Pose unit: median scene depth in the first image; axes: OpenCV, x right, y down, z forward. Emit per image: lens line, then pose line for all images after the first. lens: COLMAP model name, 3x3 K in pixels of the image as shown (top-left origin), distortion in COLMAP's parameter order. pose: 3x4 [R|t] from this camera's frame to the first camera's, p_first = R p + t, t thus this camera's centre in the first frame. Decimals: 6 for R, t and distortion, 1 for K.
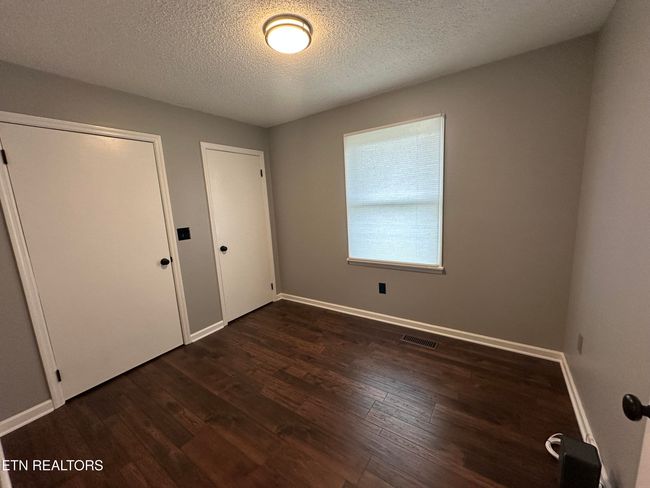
lens RADIAL K [[259.1, 0, 325.0], [0, 259.1, 244.0], [0, 0, 1]] dist [-0.001096, 0.000212]
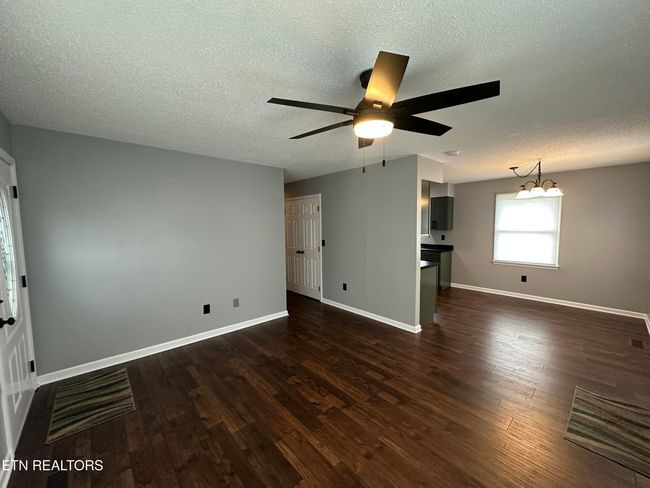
lens RADIAL K [[259.1, 0, 325.0], [0, 259.1, 244.0], [0, 0, 1]] dist [-0.001096, 0.000212]
pose [[0.970449, 0.065013, -0.232385, -0.743255], [-0.084002, 0.993805, -0.072765, 0.203267], [0.226215, 0.090136, 0.969898, -1.190524]]
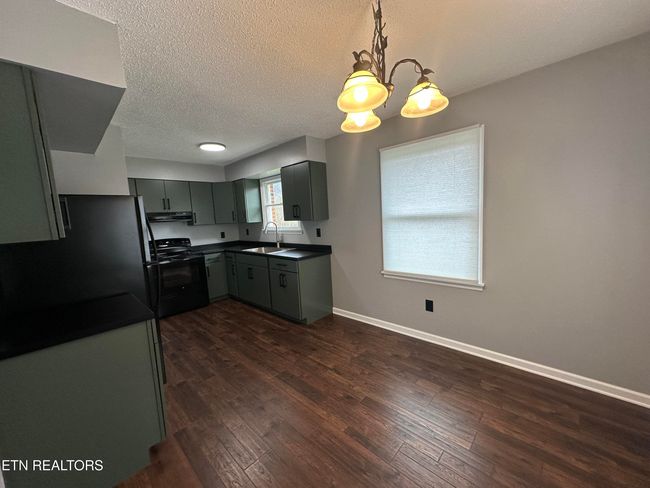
lens RADIAL K [[259.1, 0, 325.0], [0, 259.1, 244.0], [0, 0, 1]] dist [-0.001096, 0.000212]
pose [[0.985309, 0.019544, -0.169656, 0.043447], [-0.027453, 0.998637, -0.044398, 0.003375], [0.168557, 0.048404, 0.984503, -0.026351]]
